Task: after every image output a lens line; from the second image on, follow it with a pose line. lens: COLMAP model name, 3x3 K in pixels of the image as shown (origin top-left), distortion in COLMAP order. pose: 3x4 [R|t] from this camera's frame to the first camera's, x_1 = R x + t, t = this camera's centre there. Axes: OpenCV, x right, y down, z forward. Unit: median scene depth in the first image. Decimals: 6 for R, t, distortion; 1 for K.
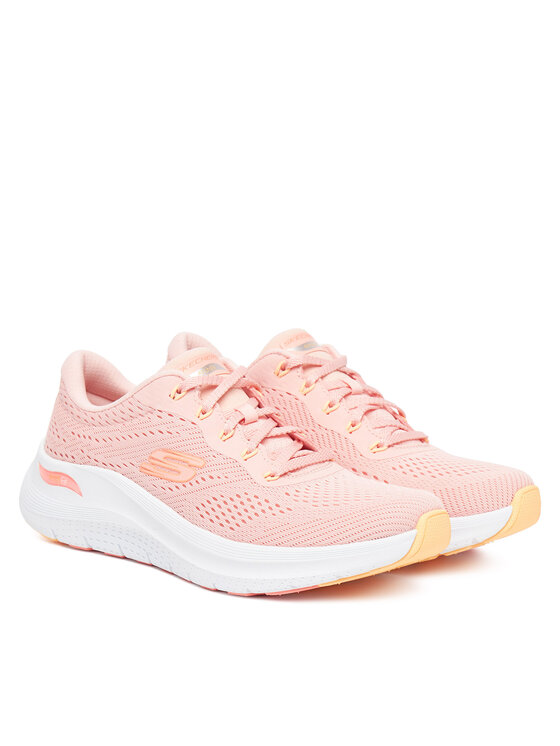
lens RADIAL K [[2007.1, 0, 280.0], [0, 2007.1, 373.0], [0, 0, 1]] dist [0.015000, 0.011295]
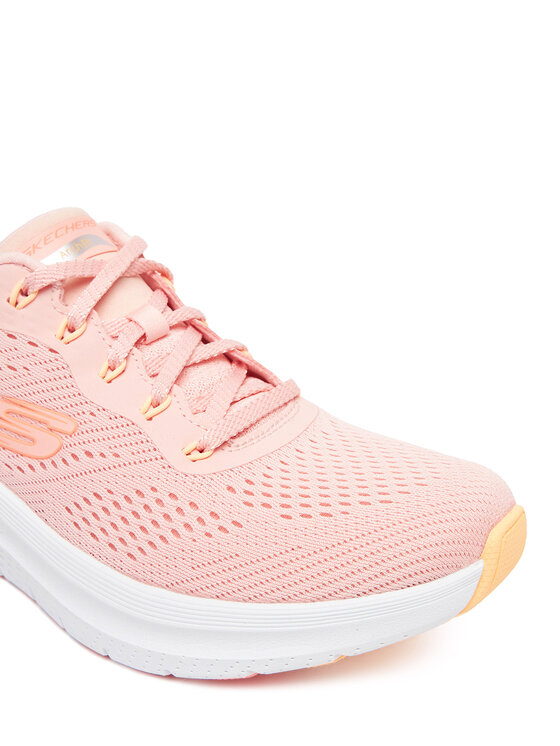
lens RADIAL K [[856.0, 0, 280.0], [0, 856.0, 373.0], [0, 0, 1]] dist [-0.023483, -0.019143]
pose [[0.993725, -0.053770, 0.098076, -0.003974], [0.030501, 0.973906, 0.224893, -0.020587], [-0.107609, -0.220490, 0.969435, 0.766600]]
